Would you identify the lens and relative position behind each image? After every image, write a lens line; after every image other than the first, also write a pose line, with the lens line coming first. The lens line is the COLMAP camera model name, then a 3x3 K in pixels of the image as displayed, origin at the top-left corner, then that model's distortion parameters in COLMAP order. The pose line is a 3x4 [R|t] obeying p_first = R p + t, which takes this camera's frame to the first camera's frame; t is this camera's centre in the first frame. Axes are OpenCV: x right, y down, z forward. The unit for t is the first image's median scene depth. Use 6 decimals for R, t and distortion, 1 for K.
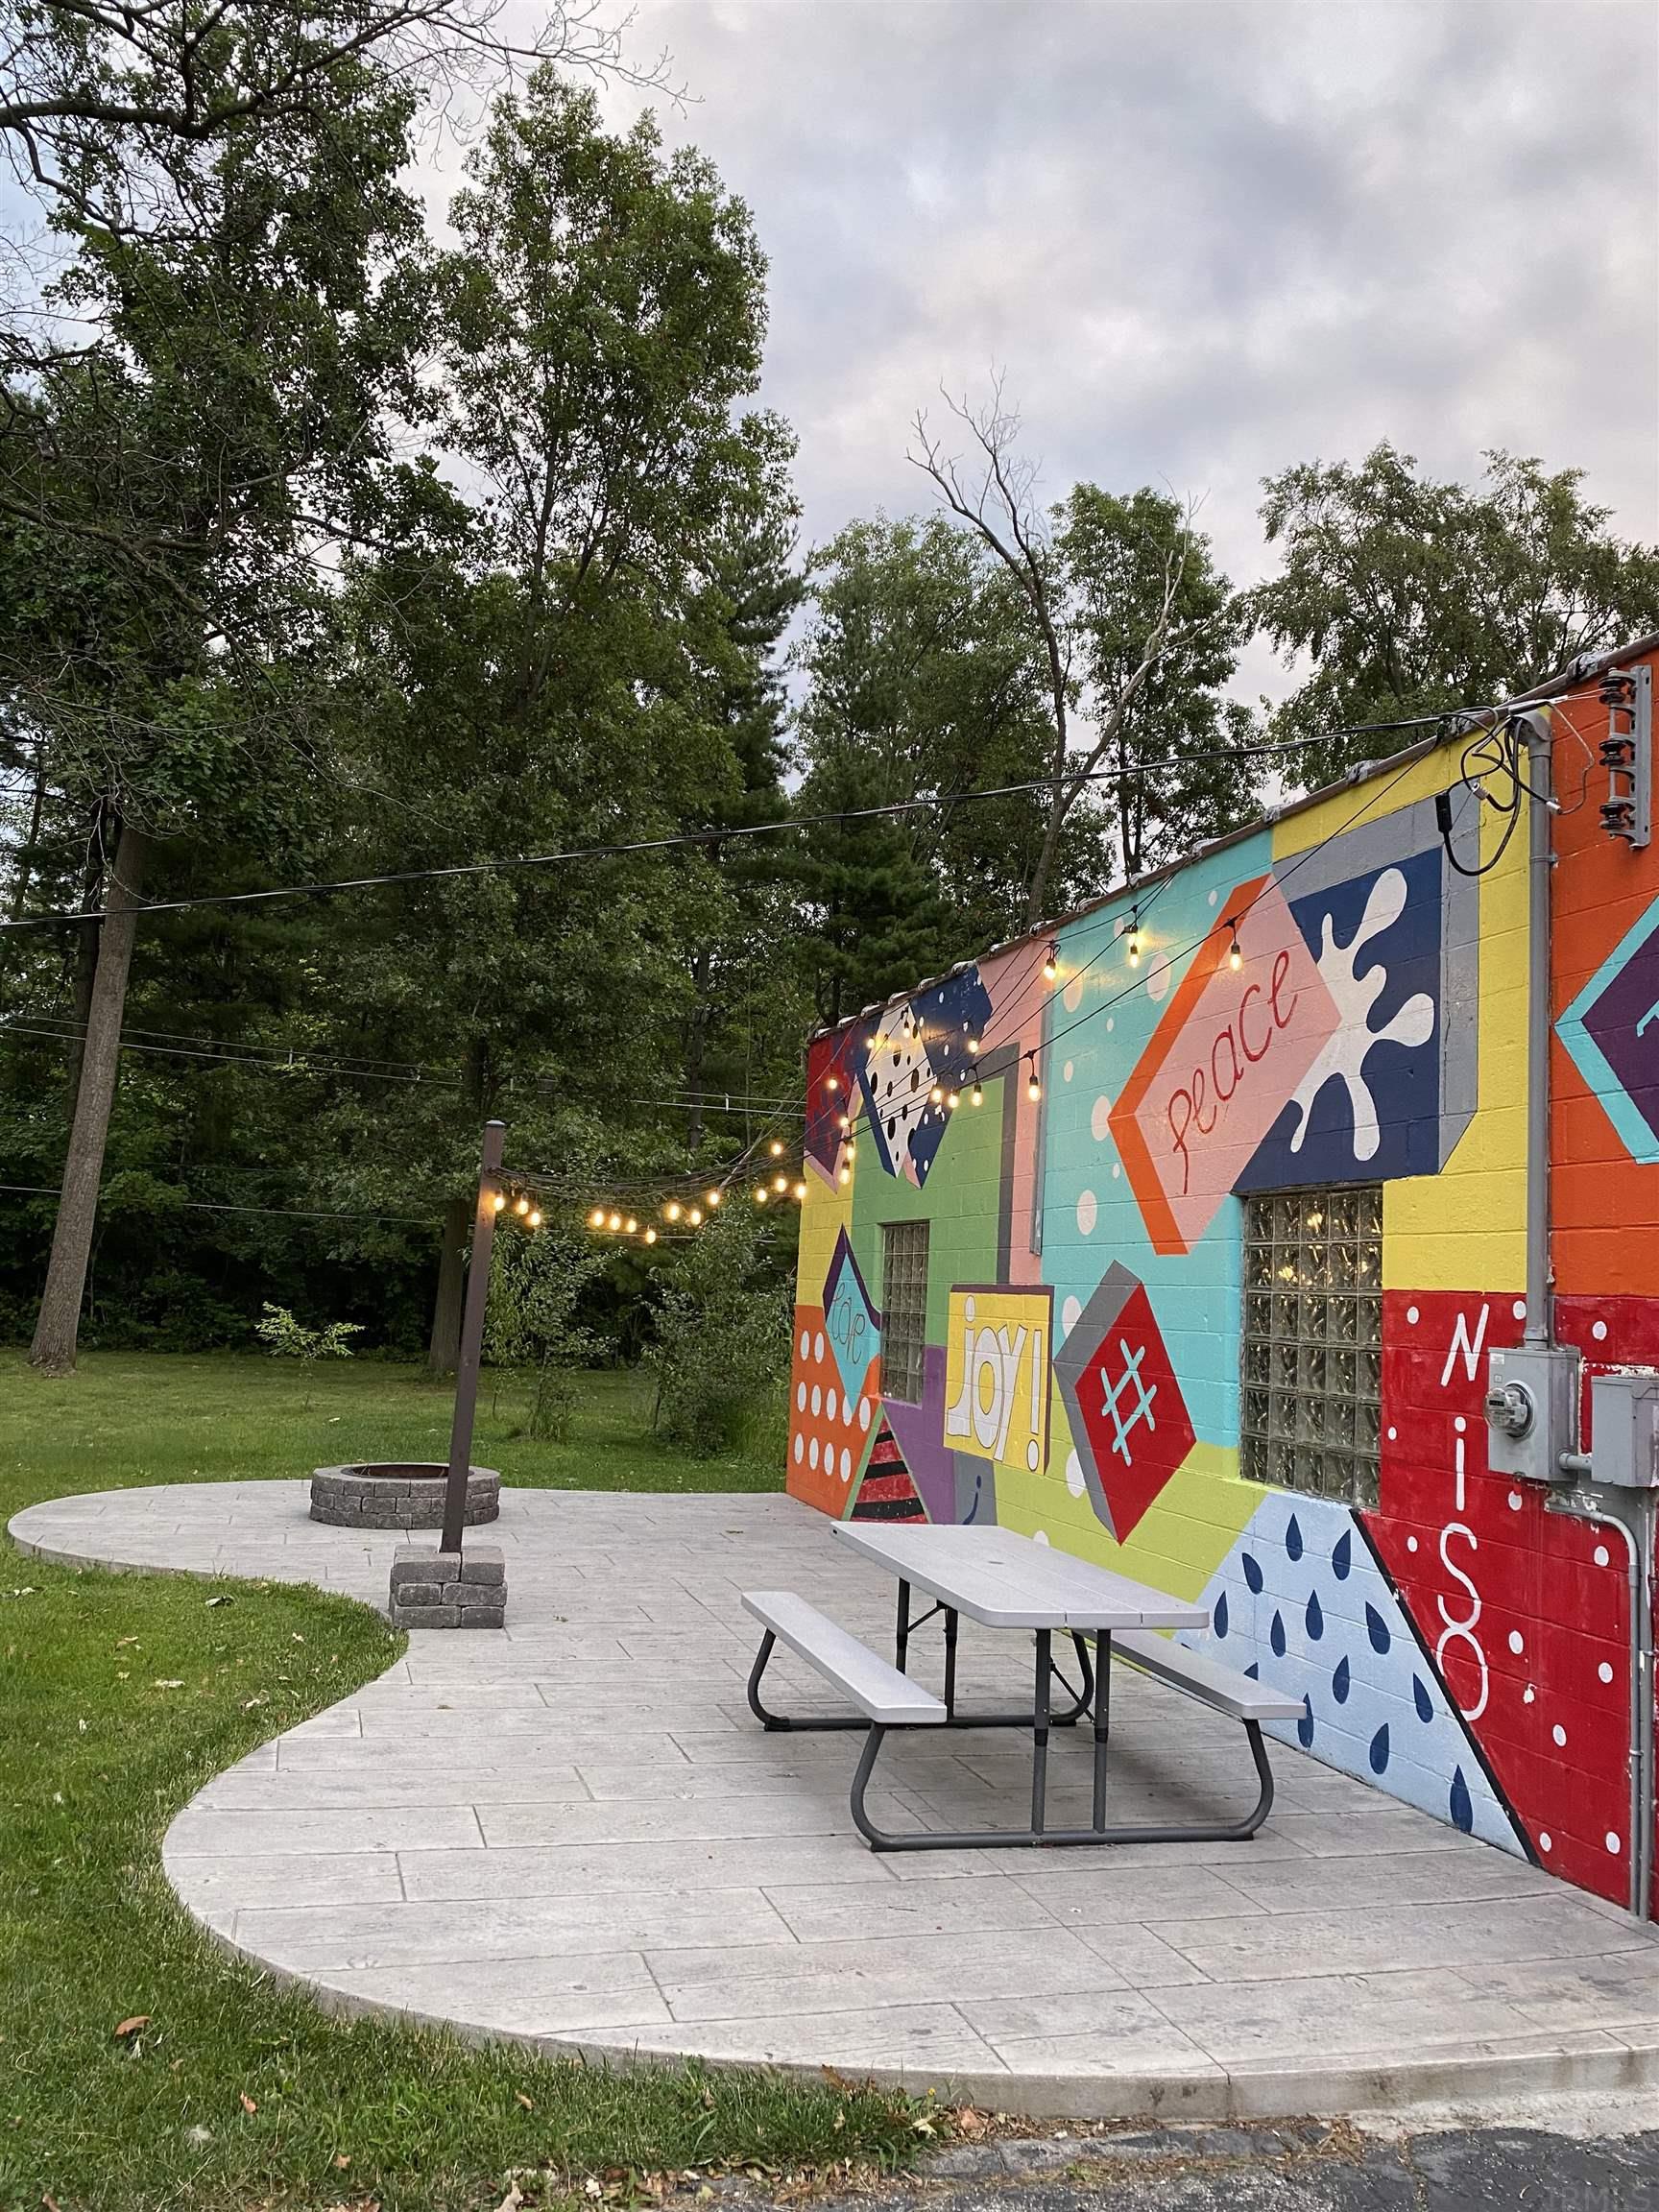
lens RADIAL K [[1684.9, 0, 800.0], [0, 1684.9, 1098.5], [0, 0, 1]] dist [0.016053, -0.003170]
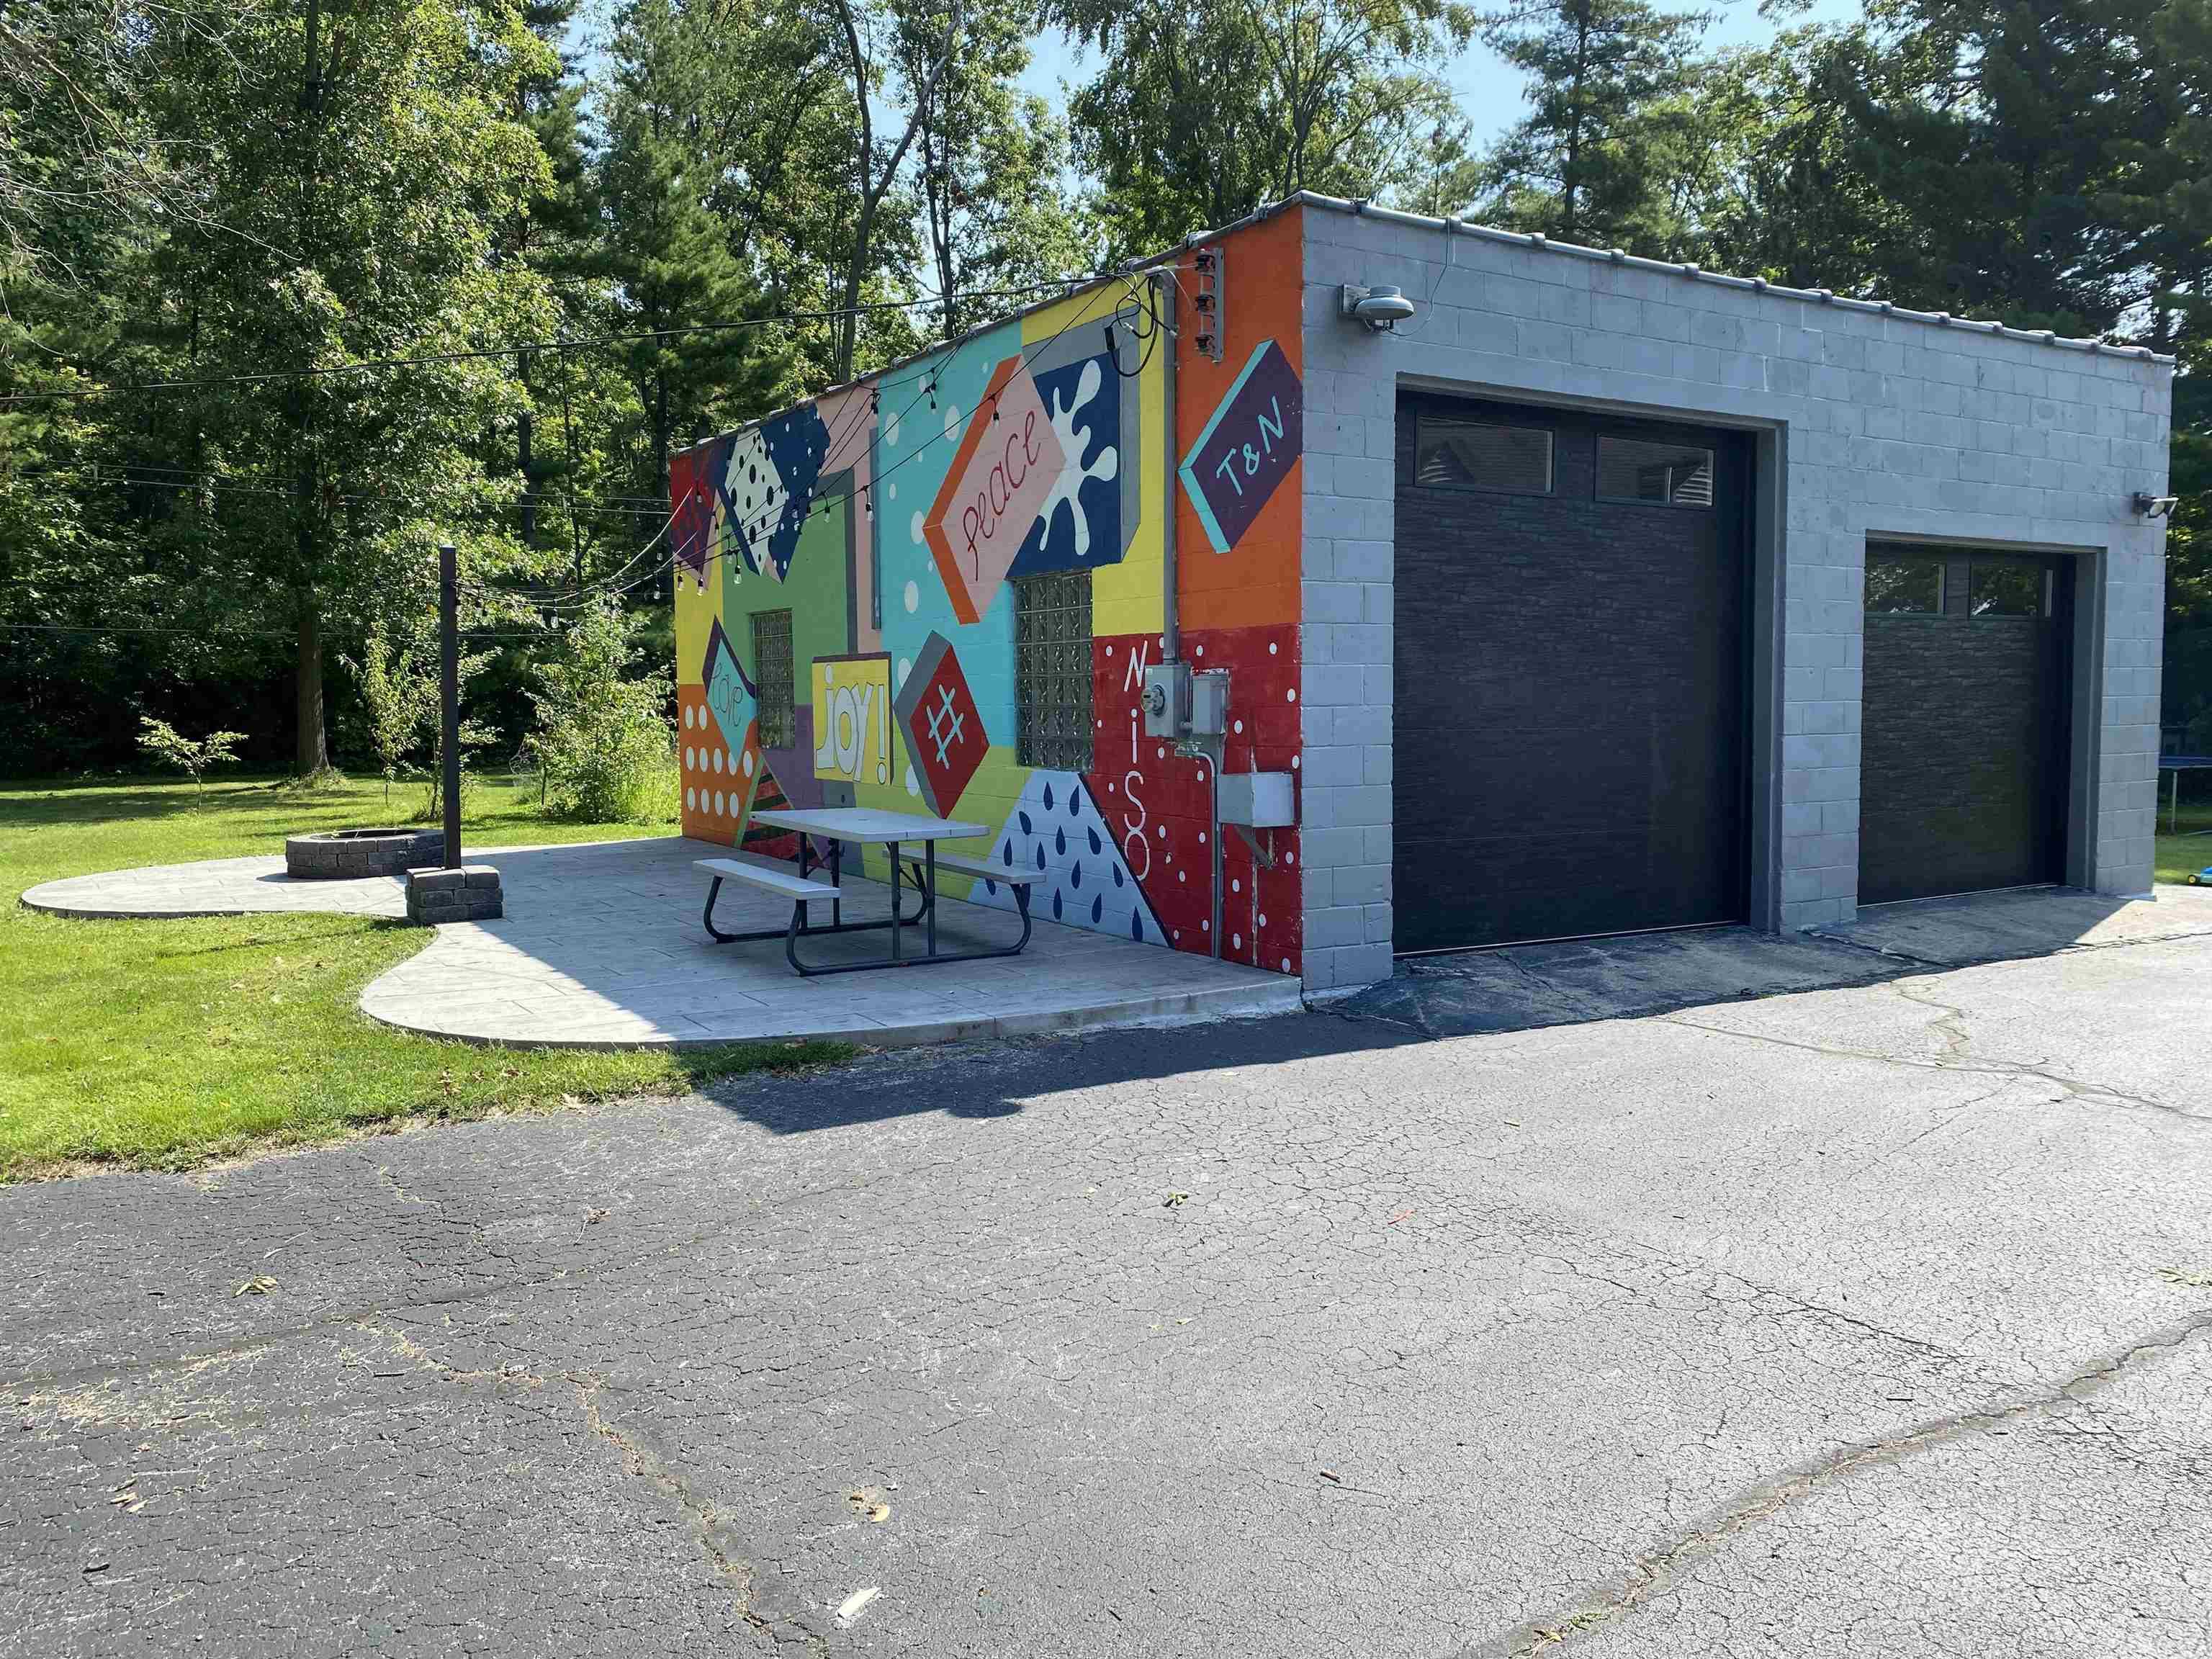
lens RADIAL K [[1685.2, 0, 1106.0], [0, 1685.2, 829.5], [0, 0, 1]] dist [0.152142, -0.300203]
pose [[0.961013, -0.082926, 0.263775, -0.072180], [0.028358, 0.978496, 0.204305, -0.030759], [-0.275045, -0.188860, 0.942699, -0.482699]]
